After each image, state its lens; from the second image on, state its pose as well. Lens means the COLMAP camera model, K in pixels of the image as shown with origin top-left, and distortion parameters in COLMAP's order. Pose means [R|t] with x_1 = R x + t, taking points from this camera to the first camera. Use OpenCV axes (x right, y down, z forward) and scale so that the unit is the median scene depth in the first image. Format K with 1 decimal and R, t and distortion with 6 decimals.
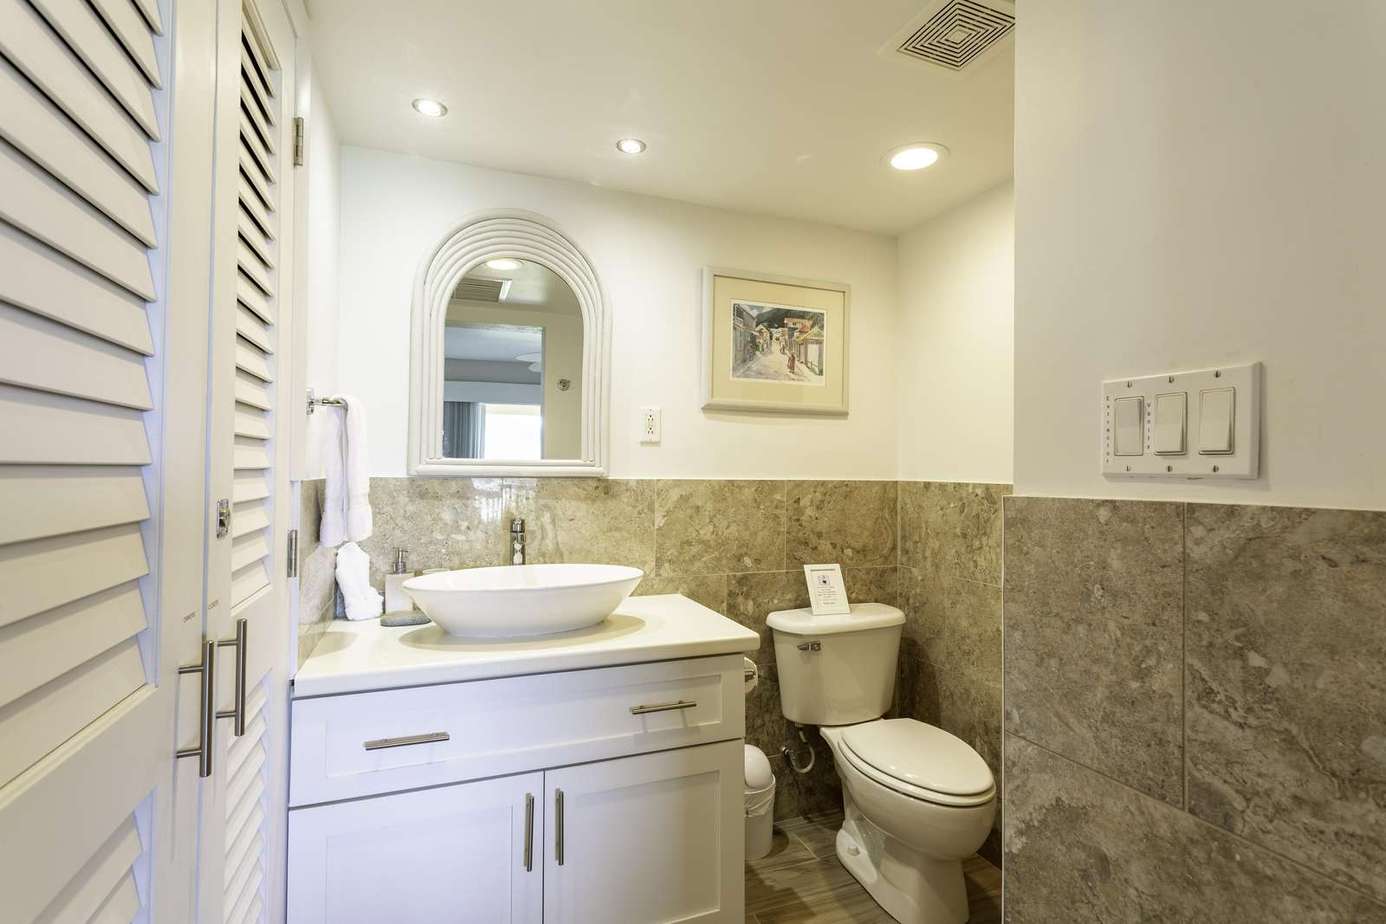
lens RADIAL K [[657.2, 0, 700.1], [0, 657.2, 457.7], [0, 0, 1]] dist [0.000957, 0.000362]
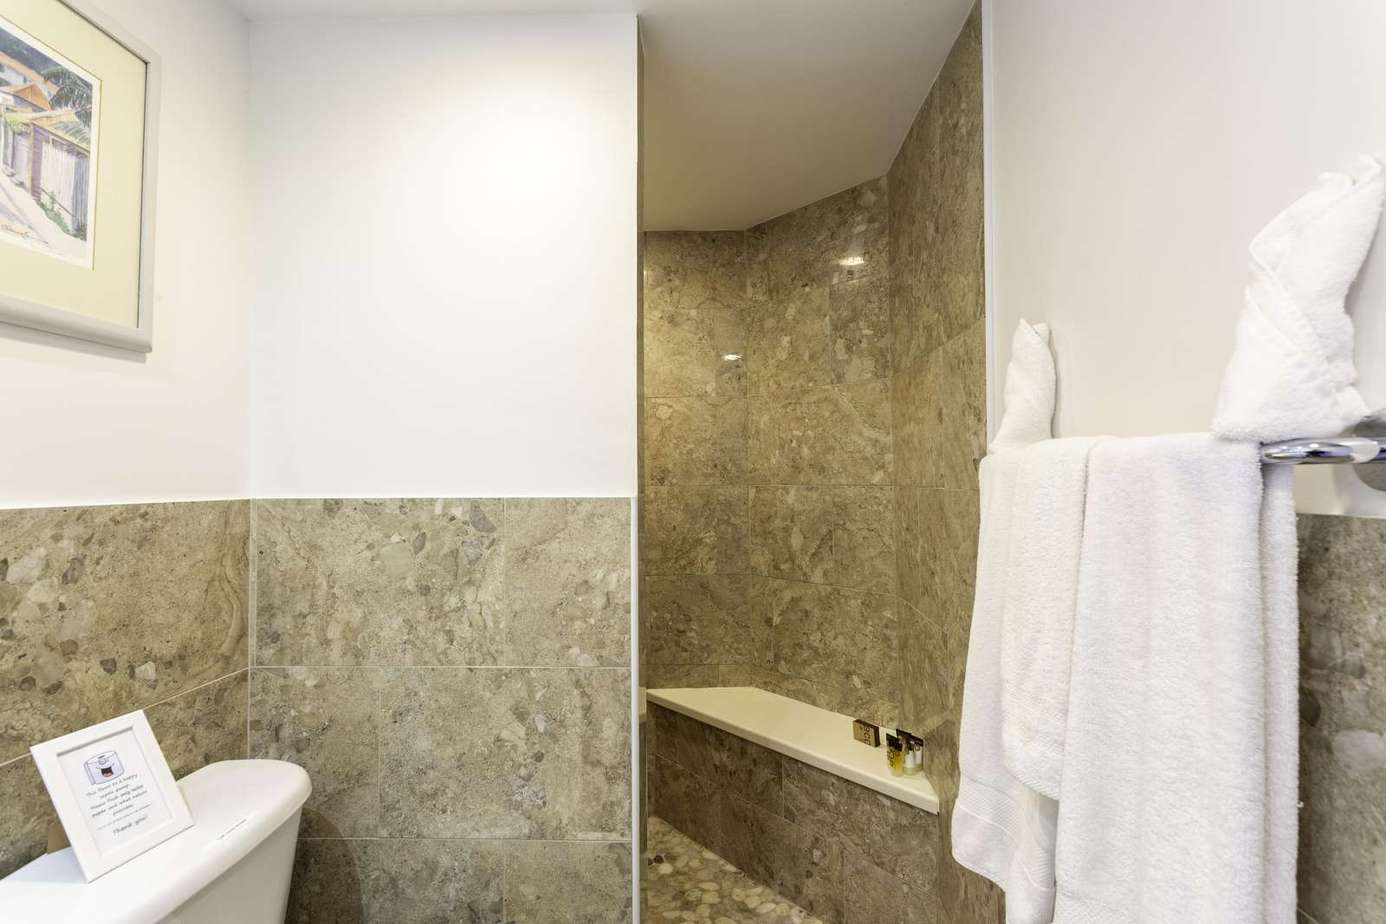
lens RADIAL K [[657.2, 0, 700.1], [0, 657.2, 457.7], [0, 0, 1]] dist [0.000957, 0.000362]
pose [[0.390429, 0.014765, 0.920515, -0.030903], [-0.006682, 0.999890, -0.013204, 0.008026], [-0.920609, -0.000996, 0.390485, 0.511297]]
